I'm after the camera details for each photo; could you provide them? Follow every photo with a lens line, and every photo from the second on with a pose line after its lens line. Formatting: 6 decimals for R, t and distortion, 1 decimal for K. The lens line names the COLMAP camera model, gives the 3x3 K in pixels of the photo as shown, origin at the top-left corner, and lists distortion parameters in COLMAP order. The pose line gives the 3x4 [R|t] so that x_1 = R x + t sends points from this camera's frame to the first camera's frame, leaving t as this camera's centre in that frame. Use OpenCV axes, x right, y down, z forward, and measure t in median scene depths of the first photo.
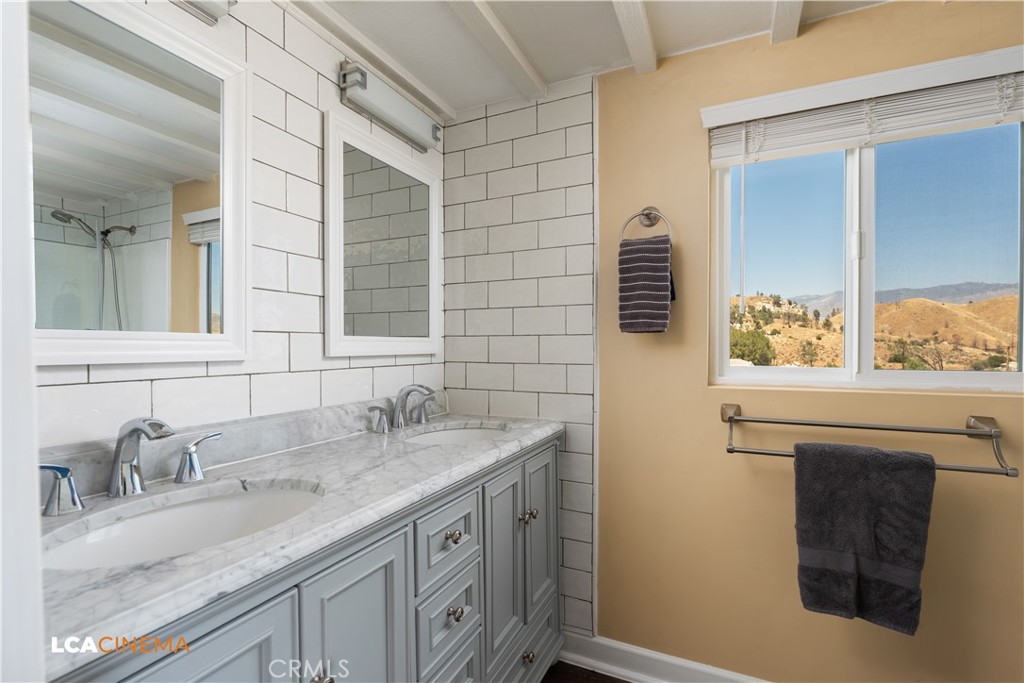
lens RADIAL K [[453.8, 0, 512.0], [0, 453.8, 341.5], [0, 0, 1]] dist [-0.005392, -0.000317]
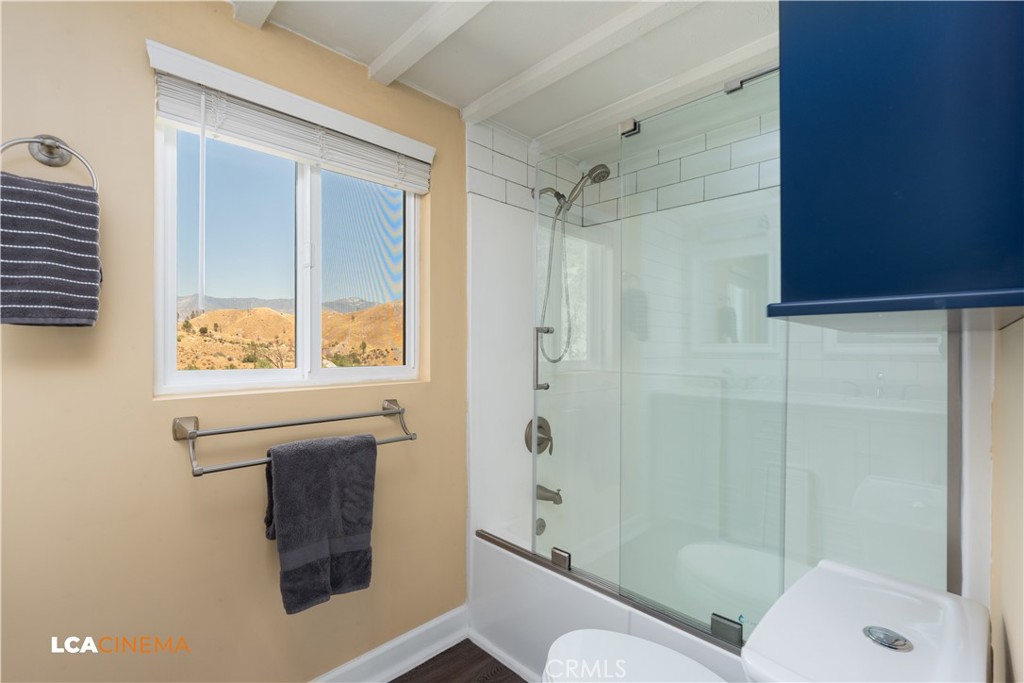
lens RADIAL K [[453.8, 0, 512.0], [0, 453.8, 341.5], [0, 0, 1]] dist [-0.005392, -0.000317]
pose [[0.342366, 0.014681, 0.939452, -0.098423], [-0.011004, 0.999872, -0.011615, 0.003699], [-0.939502, -0.006361, 0.342484, 0.176217]]
